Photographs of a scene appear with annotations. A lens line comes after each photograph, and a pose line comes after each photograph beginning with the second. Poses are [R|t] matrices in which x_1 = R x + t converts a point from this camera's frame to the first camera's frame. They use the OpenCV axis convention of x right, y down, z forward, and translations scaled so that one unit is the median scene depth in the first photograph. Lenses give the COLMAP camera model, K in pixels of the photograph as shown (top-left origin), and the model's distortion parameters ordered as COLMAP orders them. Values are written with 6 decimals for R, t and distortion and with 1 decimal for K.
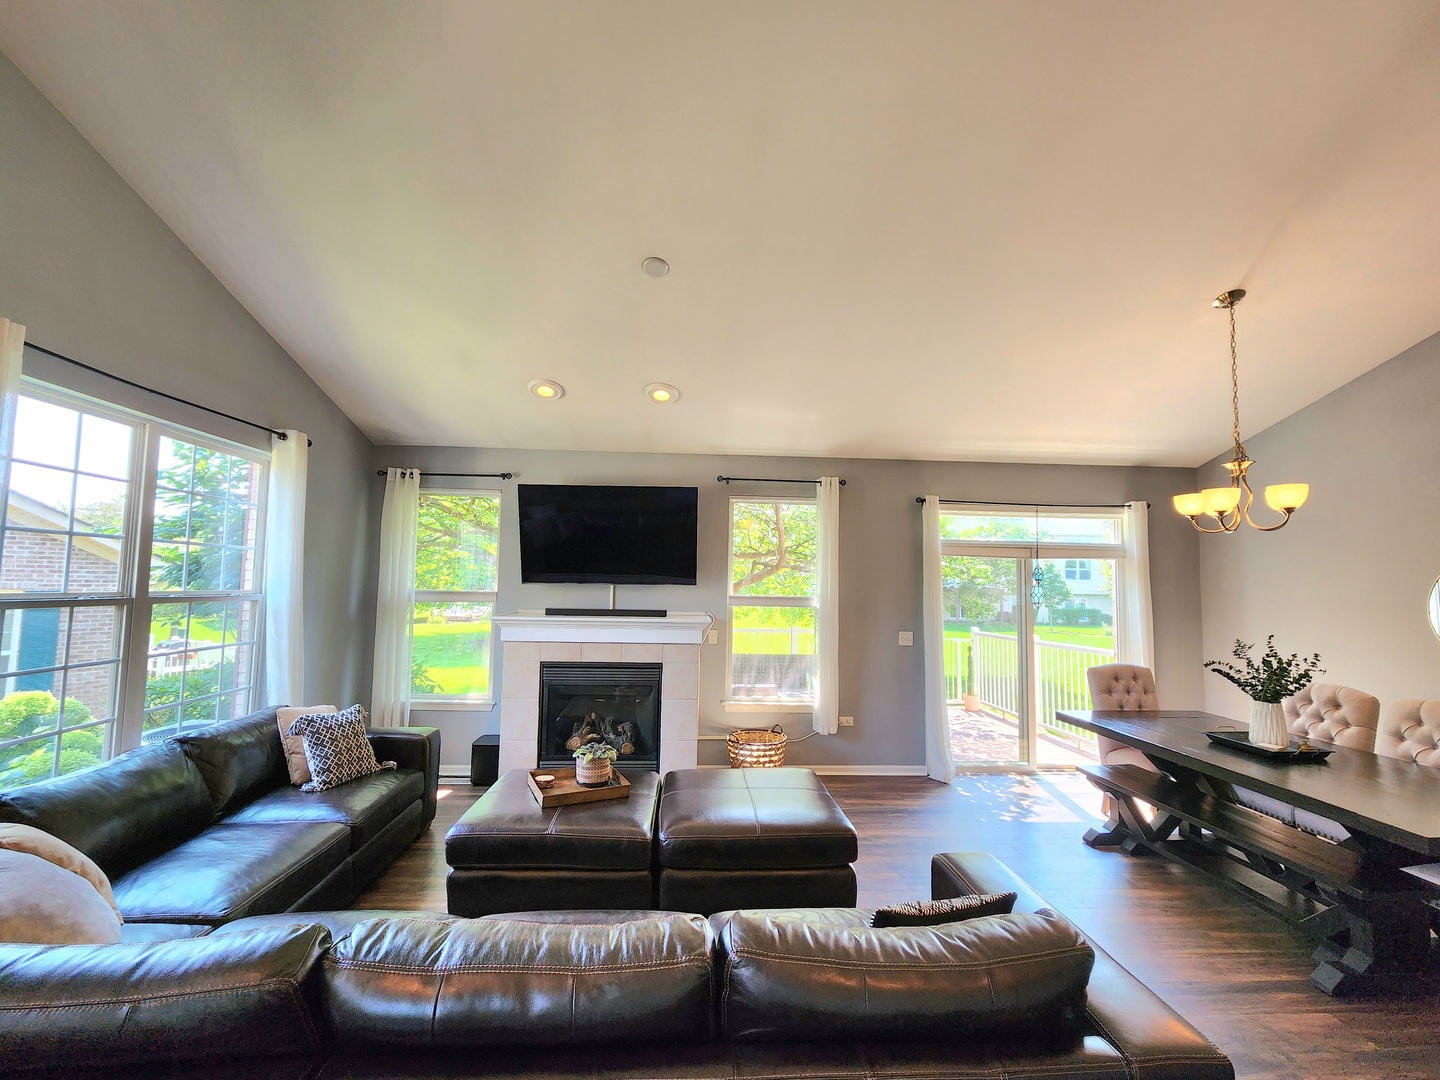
lens RADIAL K [[592.1, 0, 717.4], [0, 592.1, 542.9], [0, 0, 1]] dist [-0.002471, -0.001494]
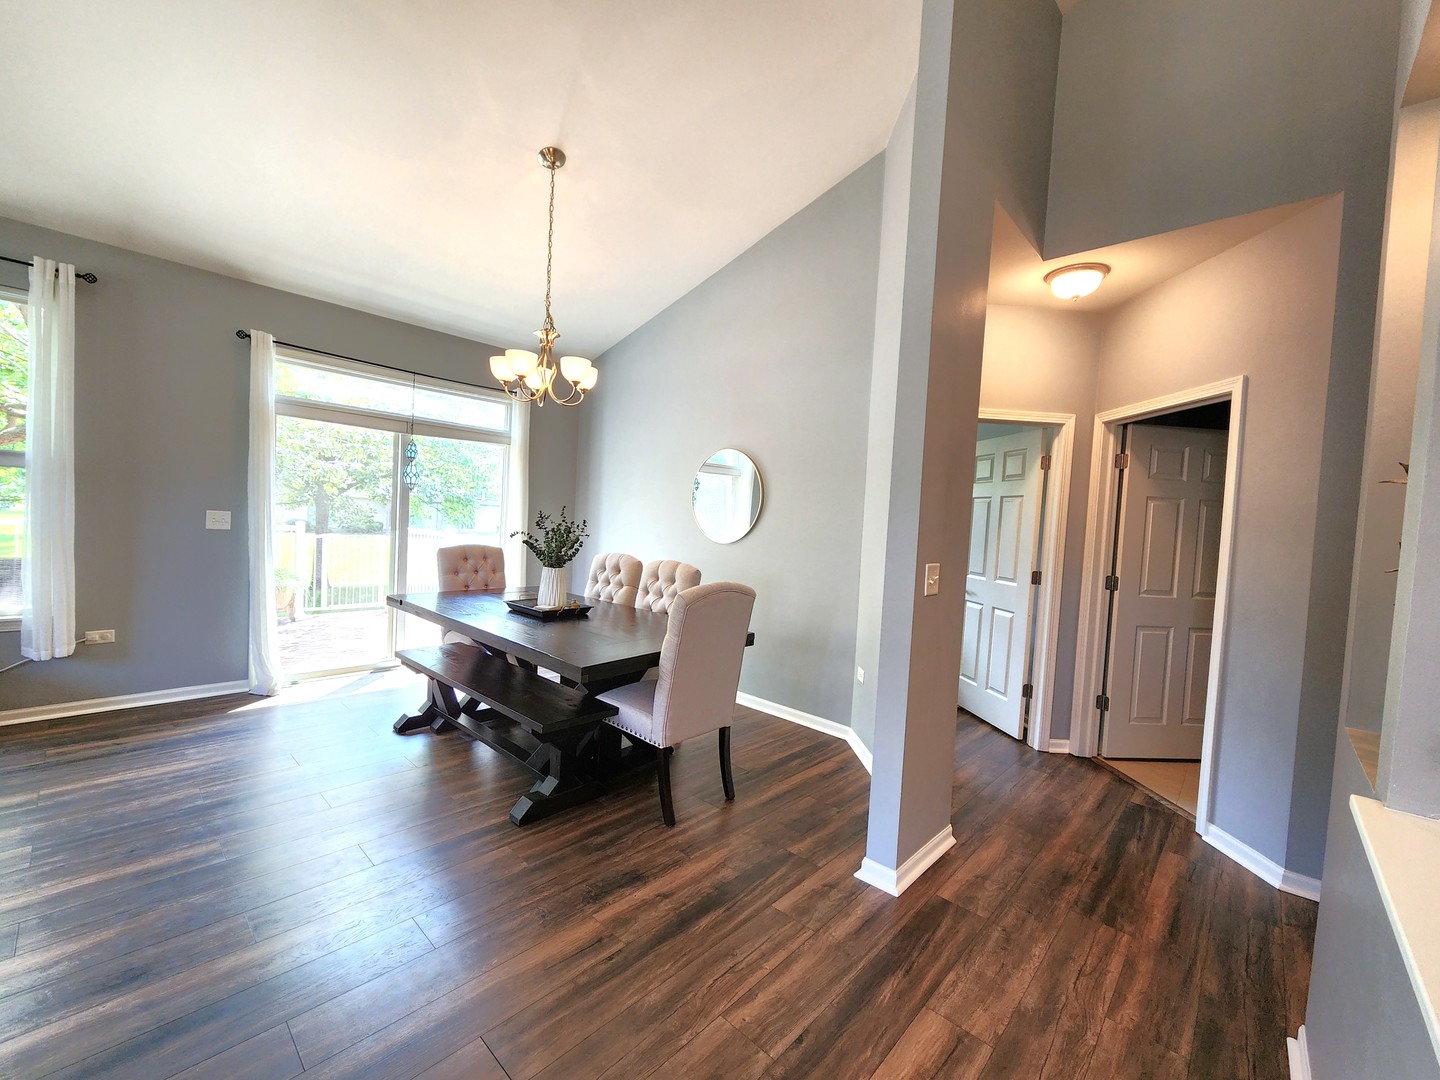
lens RADIAL K [[592.1, 0, 710.7], [0, 592.1, 539.2], [0, 0, 1]] dist [-0.002471, -0.001494]
pose [[0.716076, -0.006067, 0.697996, 0.297687], [-0.091664, 0.990485, 0.102647, 0.063436], [-0.691978, -0.137484, 0.708707, 0.040454]]
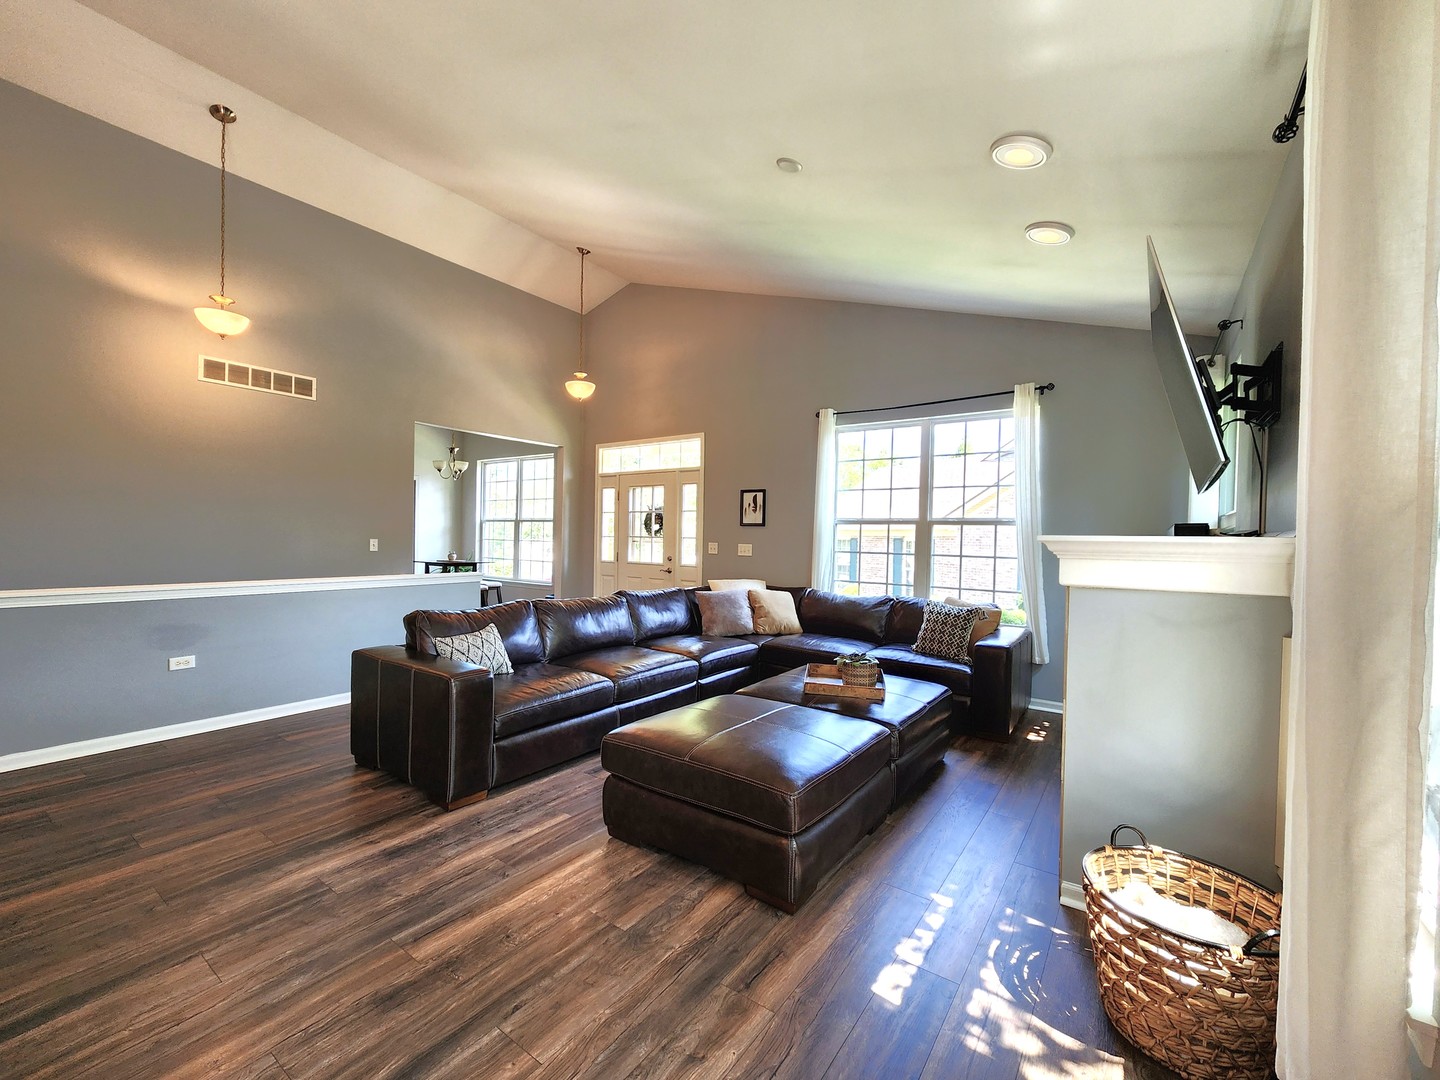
lens RADIAL K [[592.1, 0, 718.2], [0, 592.1, 545.2], [0, 0, 1]] dist [-0.002471, -0.001494]
pose [[-0.618949, -0.026149, -0.784996, 0.548219], [0.018997, 0.998655, -0.048245, 0.166712], [0.785201, -0.044774, -0.617620, 1.119940]]
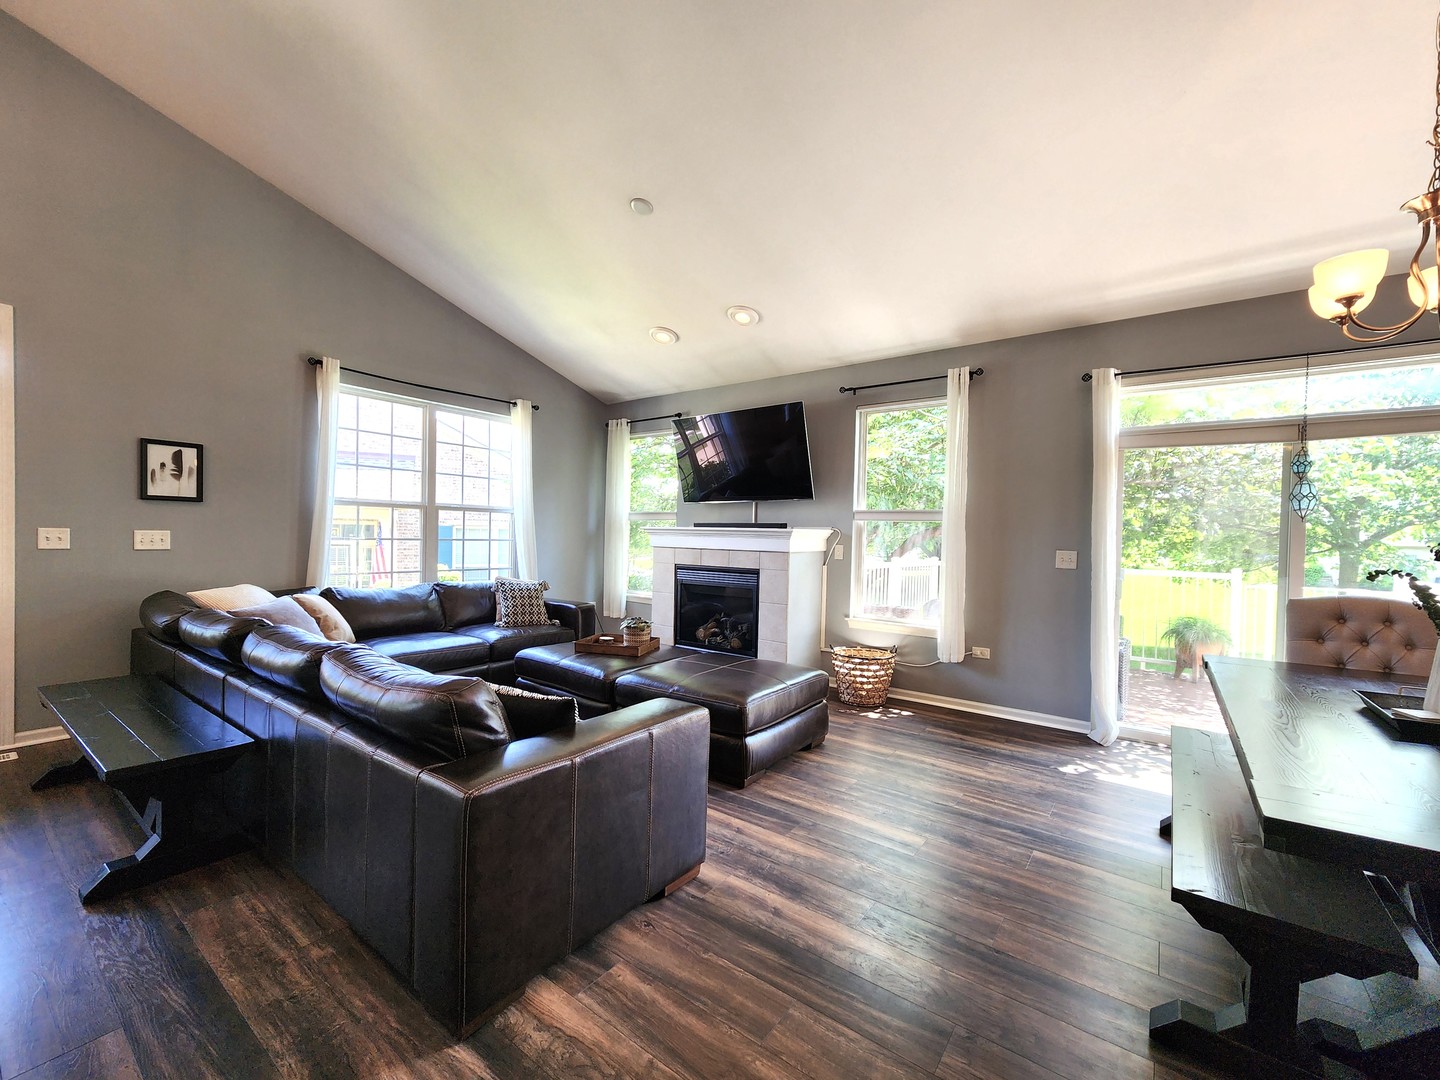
lens RADIAL K [[592.1, 0, 717.8], [0, 592.1, 542.3], [0, 0, 1]] dist [-0.002471, -0.001494]
pose [[0.770018, 0.007102, -0.637982, 0.564915], [0.037368, 0.997720, 0.056208, 0.094602], [0.636927, -0.067122, 0.767997, 0.126152]]
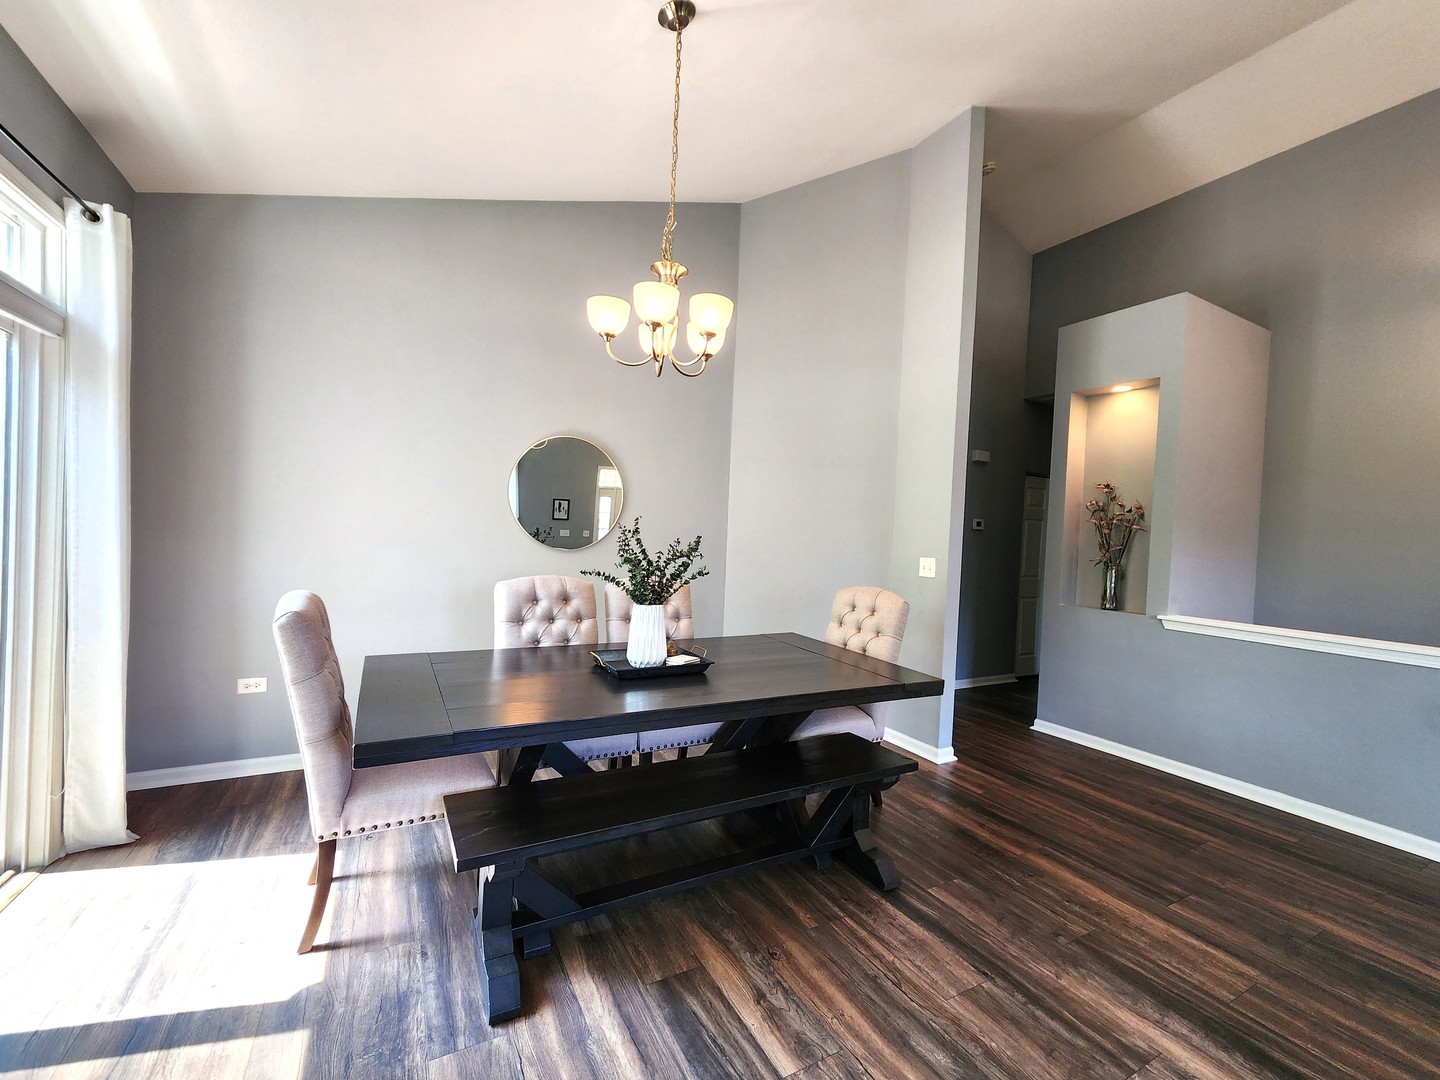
lens RADIAL K [[592.1, 0, 745.2], [0, 592.1, 542.1], [0, 0, 1]] dist [-0.002471, -0.001494]
pose [[-0.451571, -0.059240, 0.890266, 0.170175], [-0.119475, 0.992822, 0.005463, 0.133499], [-0.884200, -0.103898, -0.455407, 0.952523]]
